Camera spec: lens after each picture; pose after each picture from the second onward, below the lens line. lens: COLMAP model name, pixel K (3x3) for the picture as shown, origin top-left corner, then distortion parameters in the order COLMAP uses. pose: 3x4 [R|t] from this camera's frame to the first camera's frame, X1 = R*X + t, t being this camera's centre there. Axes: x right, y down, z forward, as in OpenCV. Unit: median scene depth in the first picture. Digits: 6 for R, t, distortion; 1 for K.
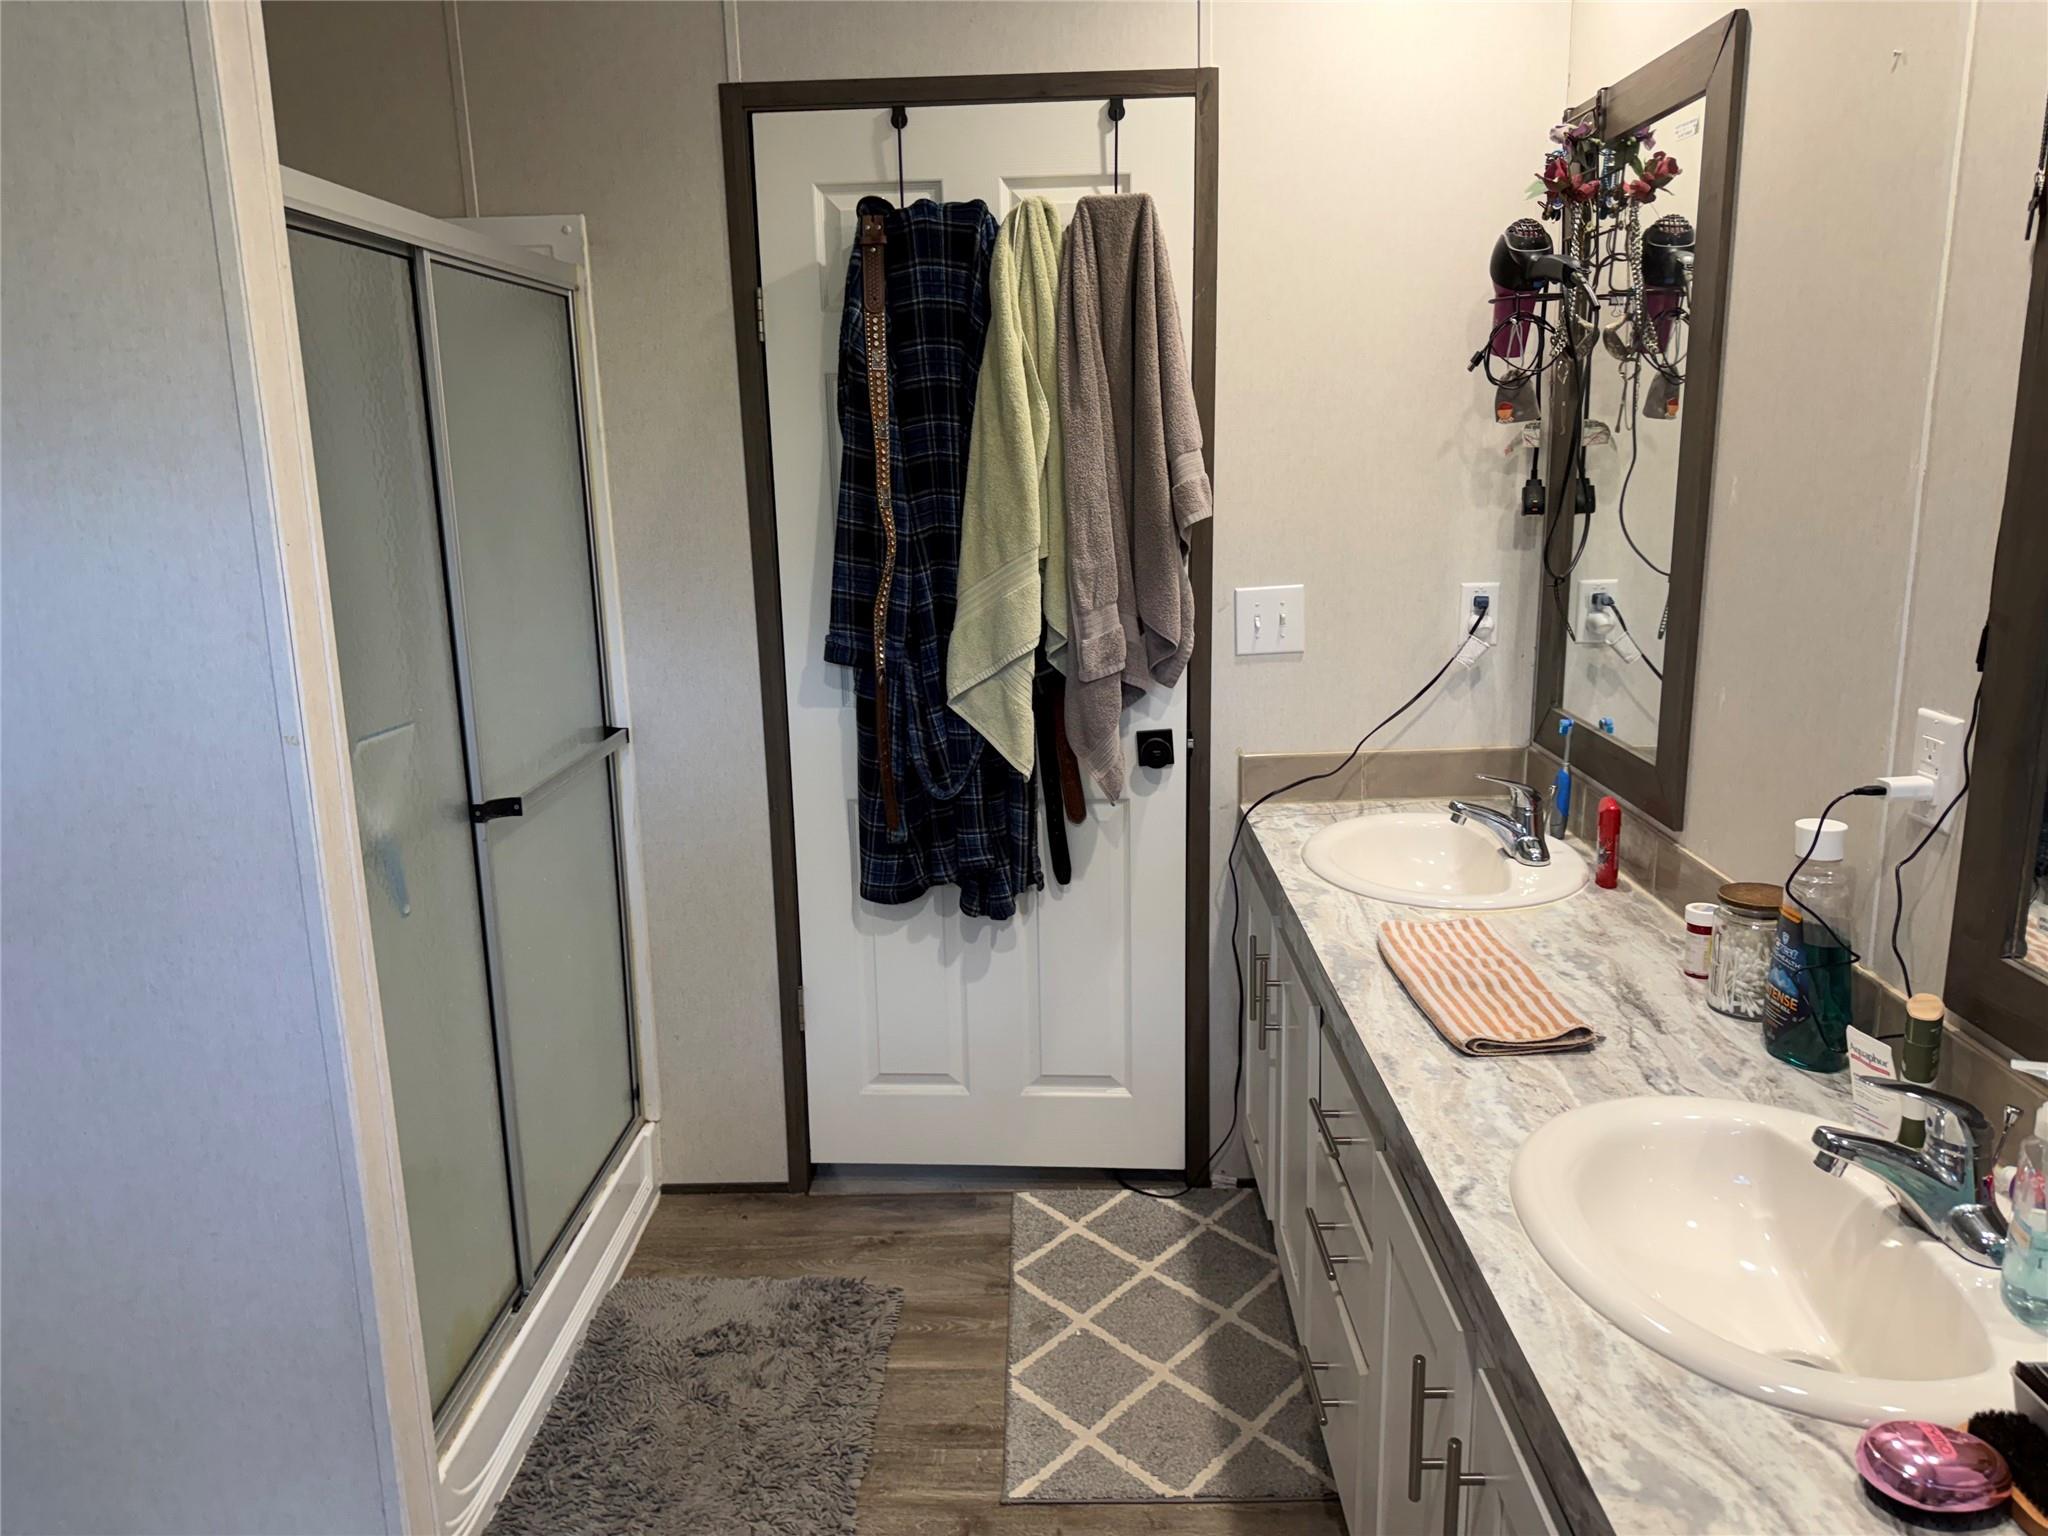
lens RADIAL K [[1430.9, 0, 1024.0], [0, 1430.9, 768.0], [0, 0, 1]] dist [0.084239, -0.105840]
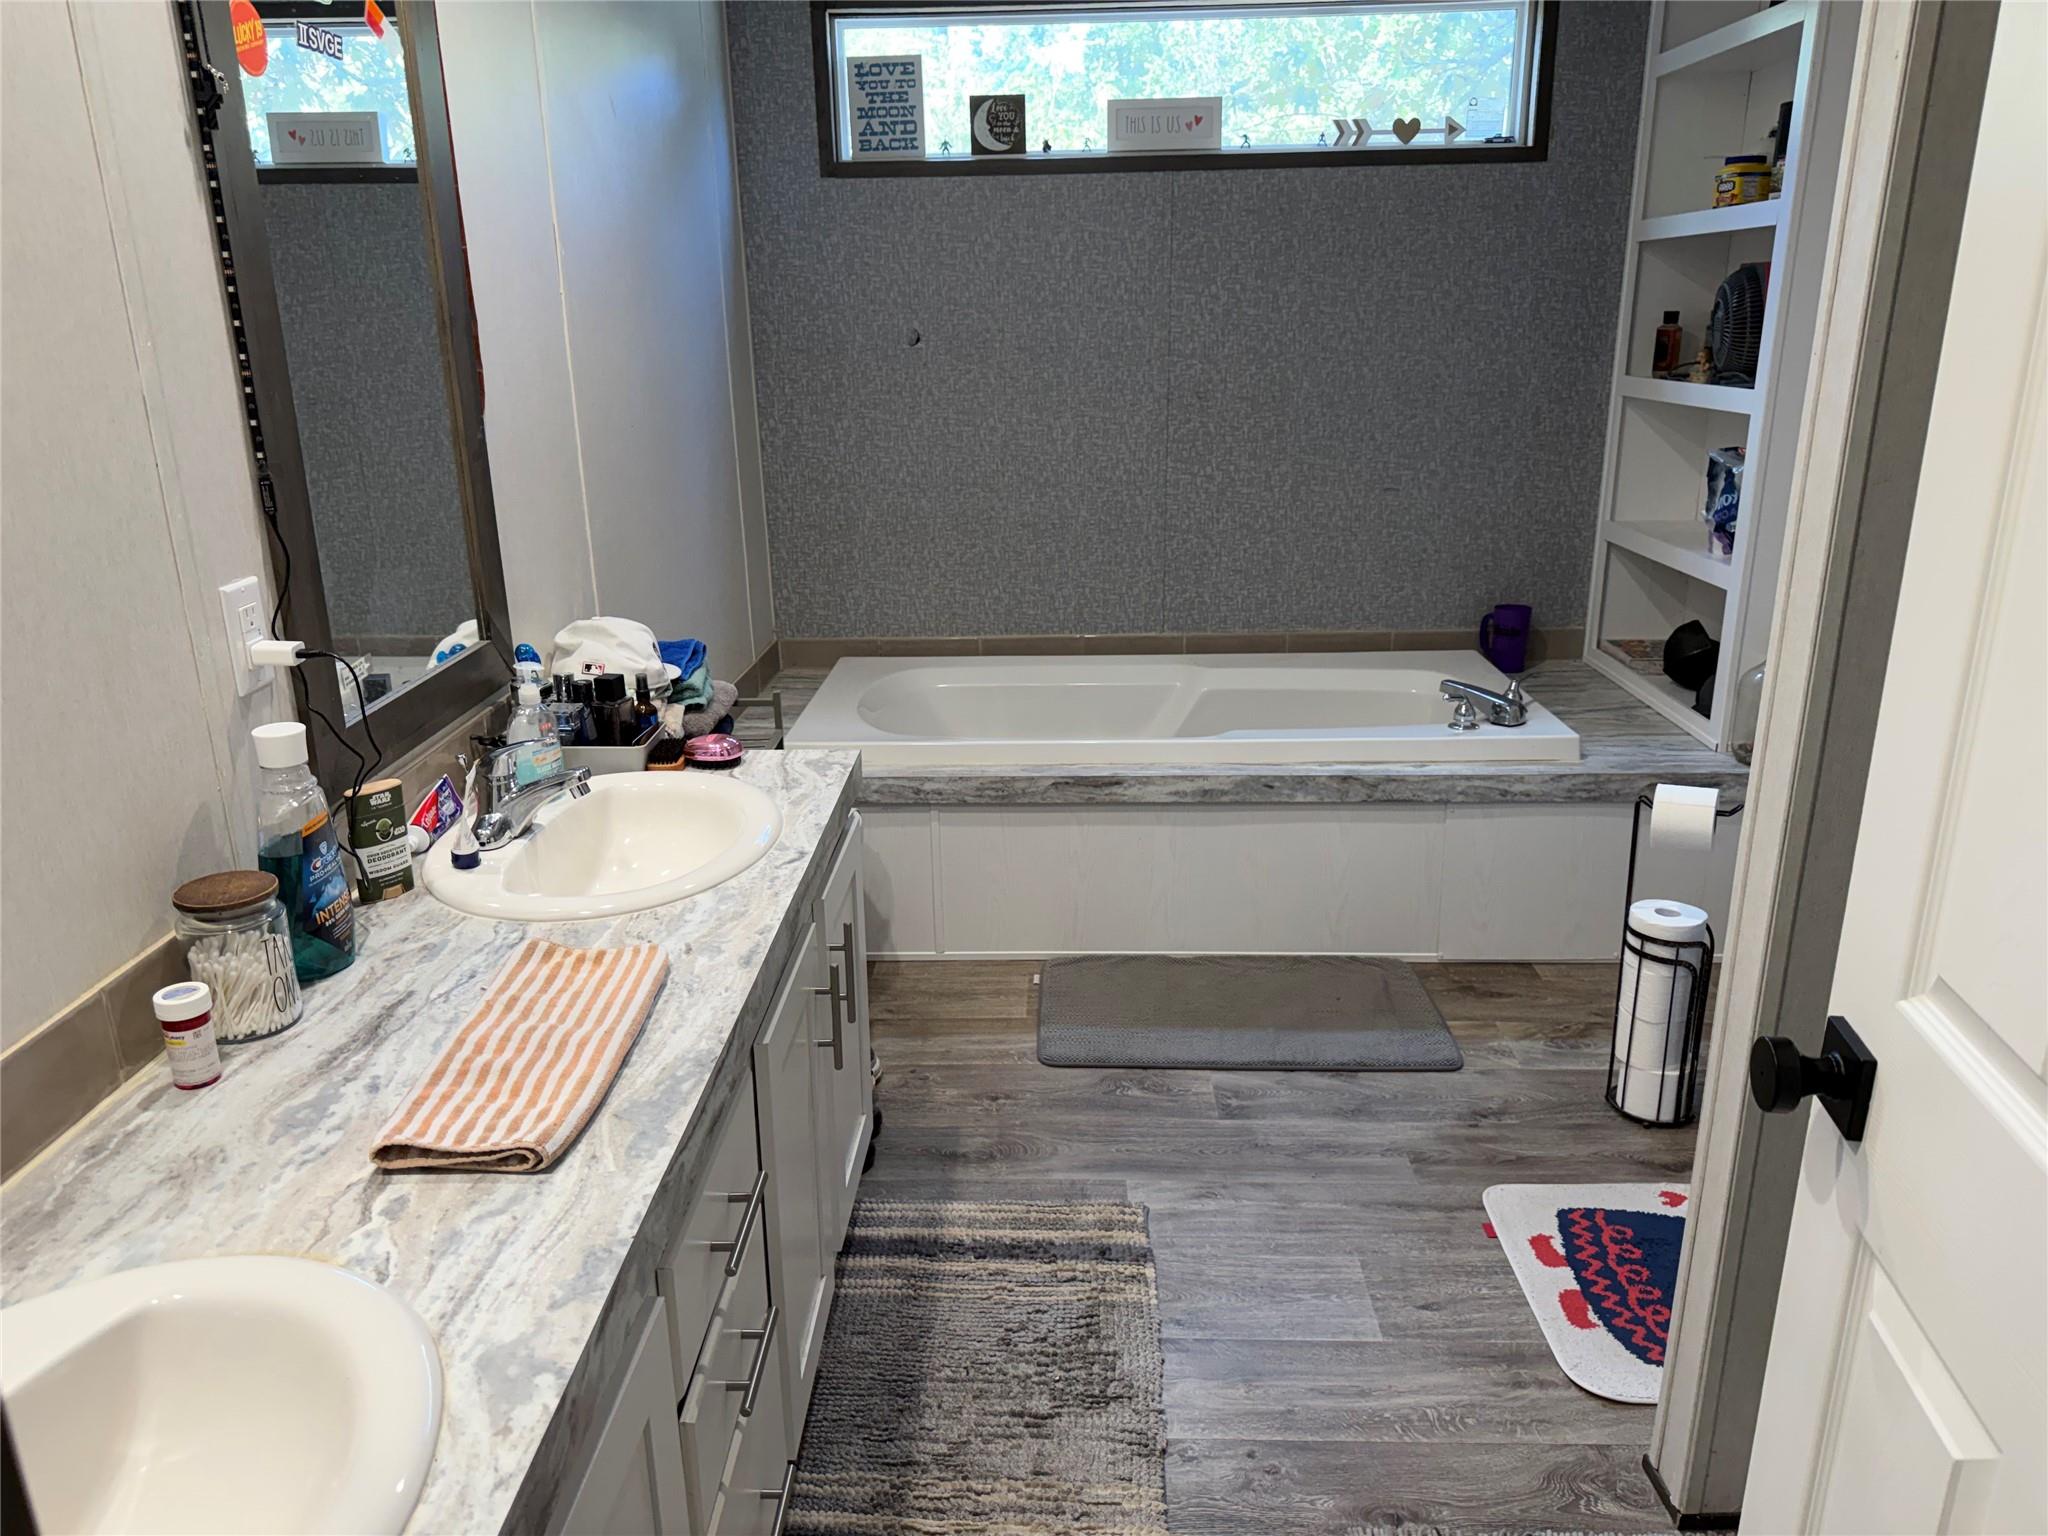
lens RADIAL K [[1458.6, 0, 1030.5], [0, 1458.6, 743.0], [0, 0, 1]] dist [0.100267, -0.002223]
pose [[-0.998666, 0.030514, 0.041650, 0.018182], [0.048062, 0.844121, 0.533994, -0.380431], [-0.018864, 0.535284, -0.844462, 1.544551]]
